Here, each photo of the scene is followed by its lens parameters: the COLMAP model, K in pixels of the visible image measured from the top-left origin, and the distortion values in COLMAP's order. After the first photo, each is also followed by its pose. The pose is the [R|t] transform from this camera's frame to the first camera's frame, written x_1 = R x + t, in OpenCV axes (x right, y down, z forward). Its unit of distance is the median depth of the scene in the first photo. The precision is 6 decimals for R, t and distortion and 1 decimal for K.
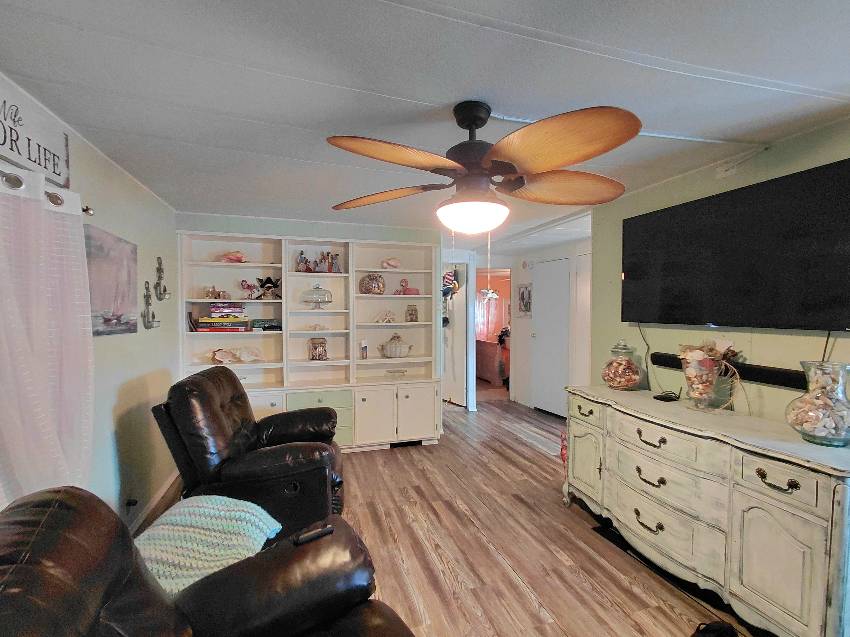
lens RADIAL K [[392.3, 0, 416.9], [0, 392.3, 321.0], [0, 0, 1]] dist [0.008172, -0.002914]
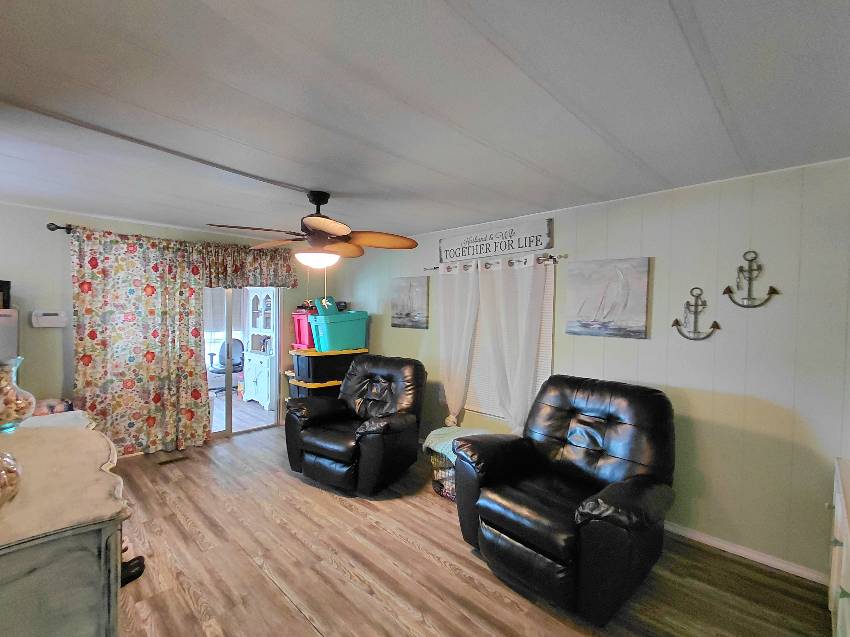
lens RADIAL K [[392.3, 0, 415.3], [0, 392.3, 320.8], [0, 0, 1]] dist [0.008172, -0.002914]
pose [[-0.881749, -0.004255, -0.471700, 0.371041], [-0.026666, 0.998810, 0.040839, -0.050632], [0.470965, 0.048588, -0.880813, 1.762701]]
